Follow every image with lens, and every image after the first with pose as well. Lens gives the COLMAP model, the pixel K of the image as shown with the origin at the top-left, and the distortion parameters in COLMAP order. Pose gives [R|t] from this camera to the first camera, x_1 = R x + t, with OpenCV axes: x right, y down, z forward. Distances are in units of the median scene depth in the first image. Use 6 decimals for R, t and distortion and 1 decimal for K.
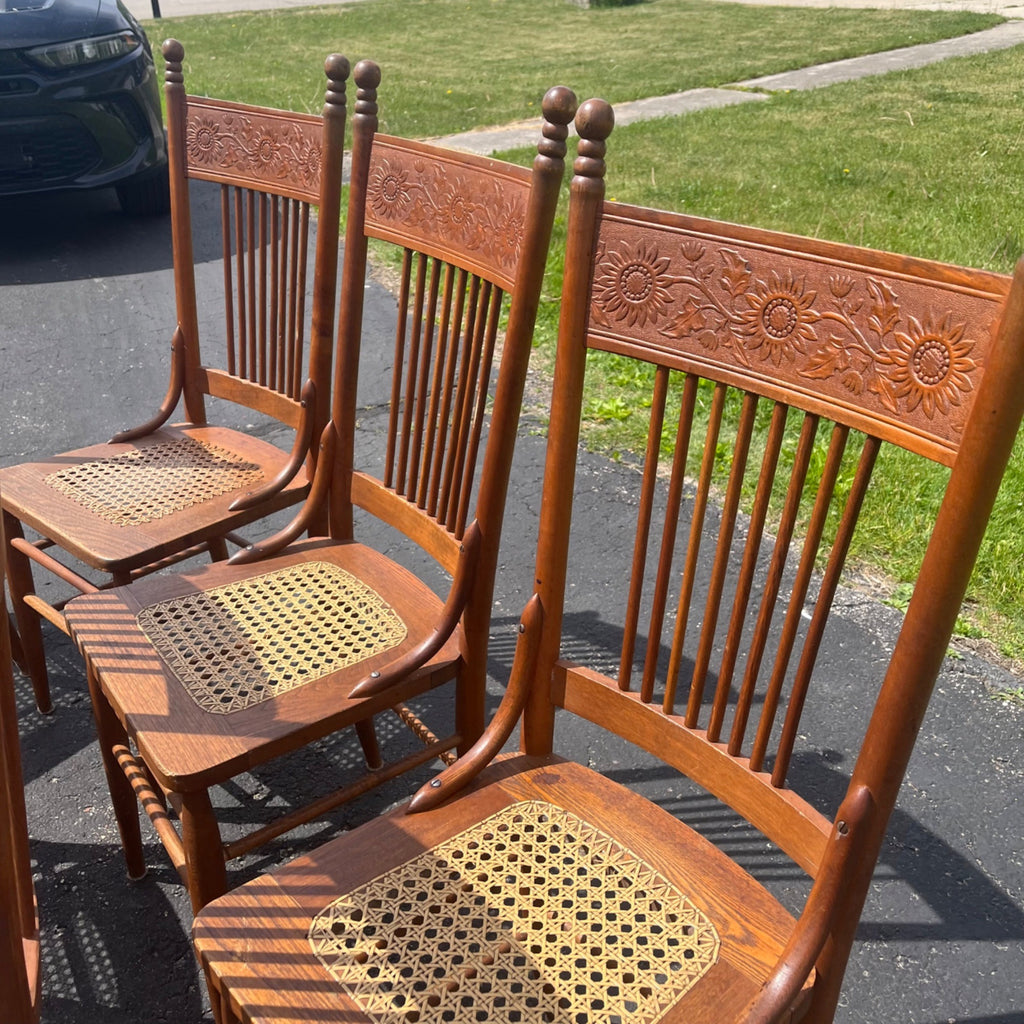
lens RADIAL K [[1038.4, 0, 504.2], [0, 1038.4, 533.1], [0, 0, 1]] dist [0.052376, -0.067489]
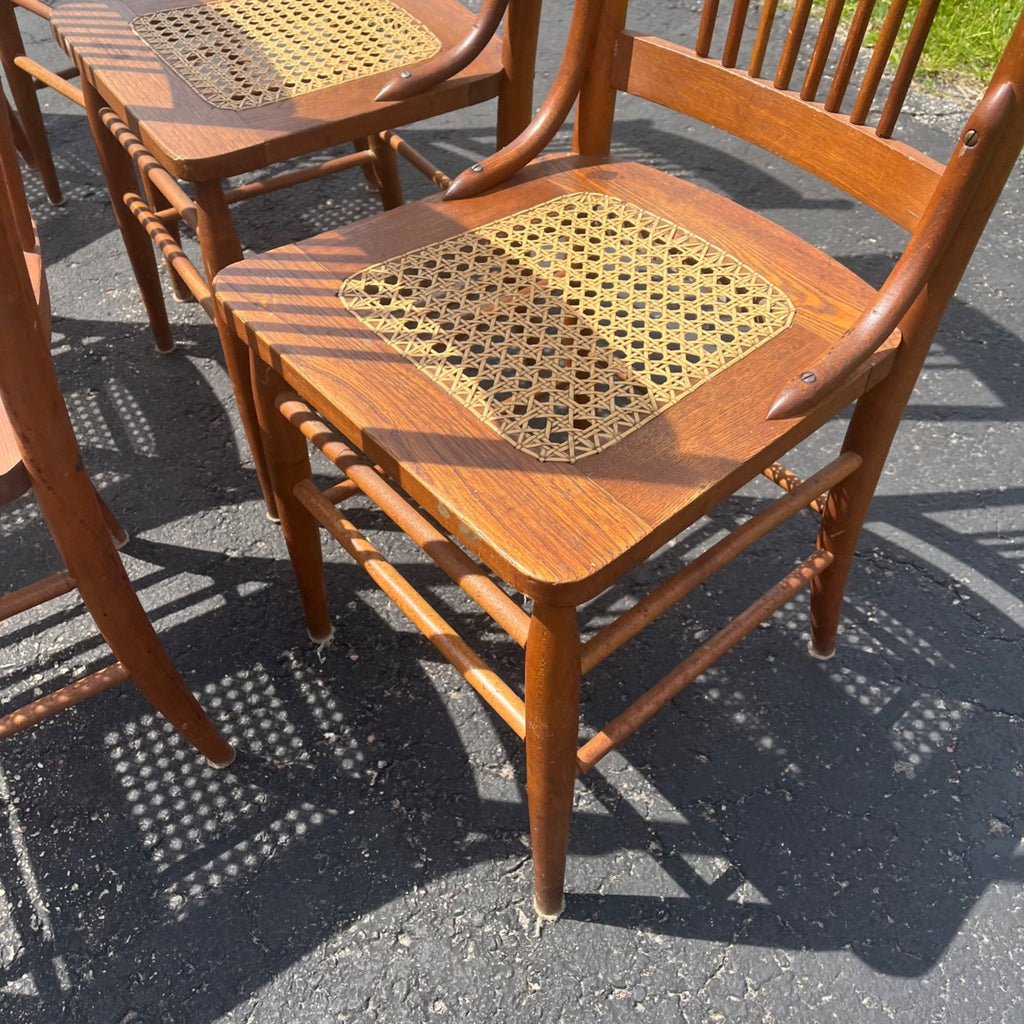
lens RADIAL K [[1039.2, 0, 484.7], [0, 1039.2, 526.2], [0, 0, 1]] dist [0.037412, -0.035865]
pose [[0.998760, 0.027586, -0.041453, -0.014787], [-0.011648, 0.938847, 0.344137, 0.223532], [0.048411, -0.343227, 0.938004, 0.072926]]
